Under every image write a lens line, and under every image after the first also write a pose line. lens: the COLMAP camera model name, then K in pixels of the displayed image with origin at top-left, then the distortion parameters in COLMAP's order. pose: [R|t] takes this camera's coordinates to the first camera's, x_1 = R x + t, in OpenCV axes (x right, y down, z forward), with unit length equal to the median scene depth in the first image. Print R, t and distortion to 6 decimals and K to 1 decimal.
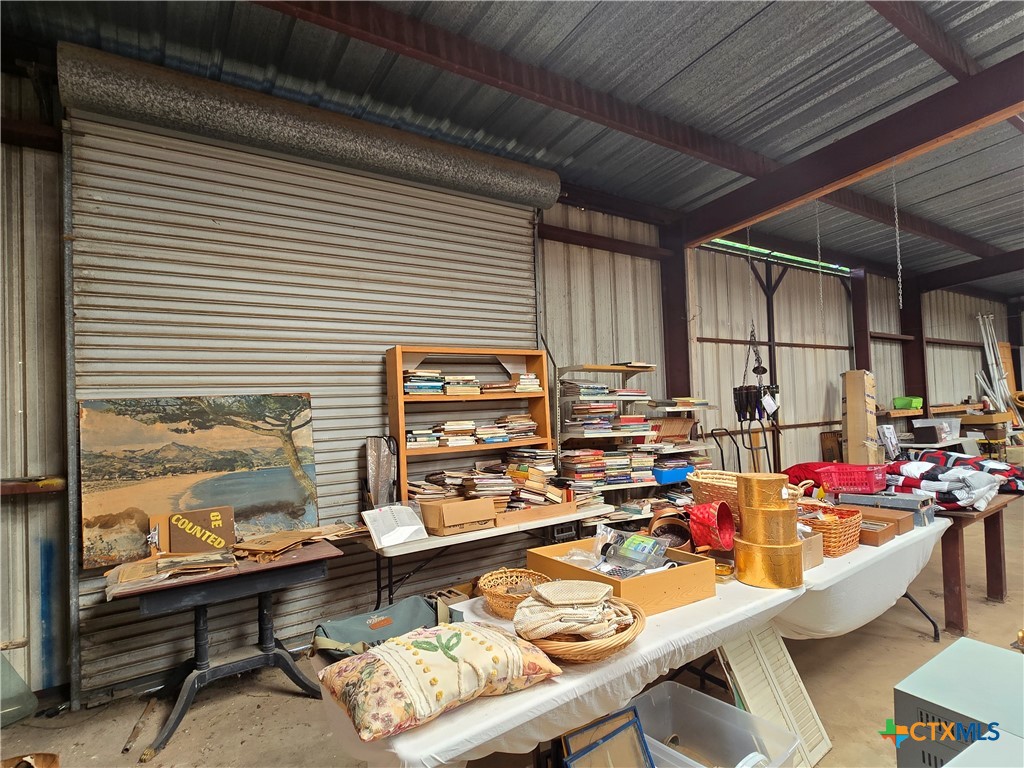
lens RADIAL K [[550.1, 0, 512.8], [0, 550.1, 386.0], [0, 0, 1]] dist [0.001849, -0.004380]
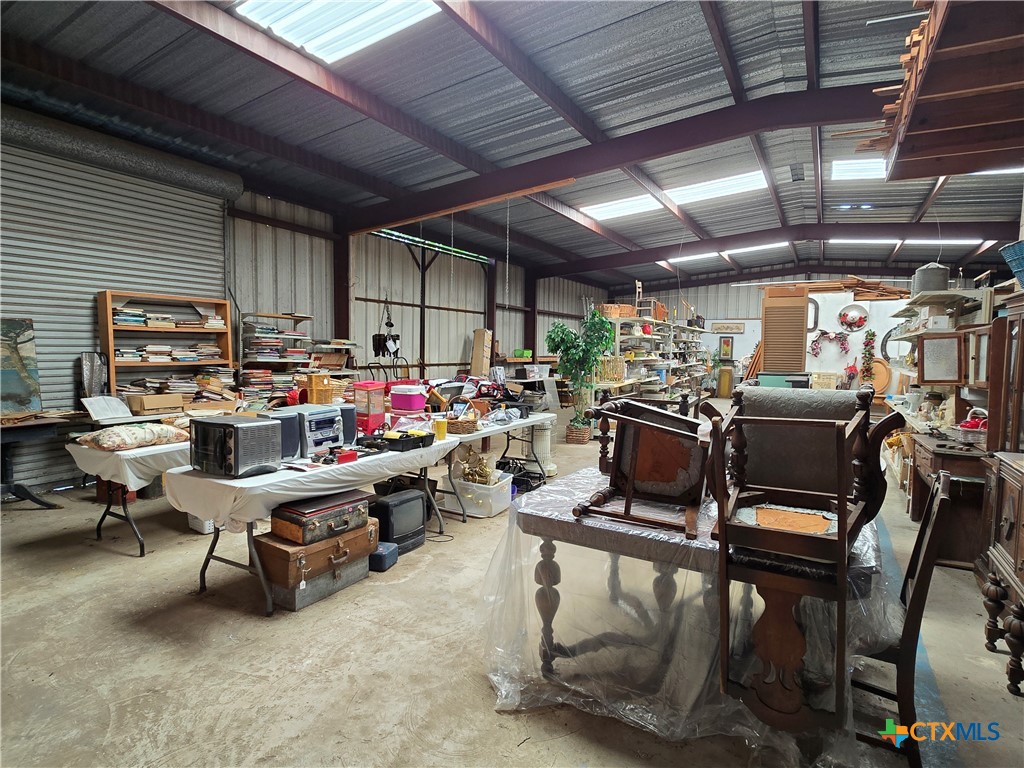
lens RADIAL K [[550.1, 0, 514.1], [0, 550.1, 387.9], [0, 0, 1]] dist [0.001849, -0.004380]
pose [[0.899454, 0.019357, 0.436586, 0.101559], [-0.064194, 0.994034, 0.088180, -0.011466], [-0.432275, -0.107340, 0.895330, -0.633517]]
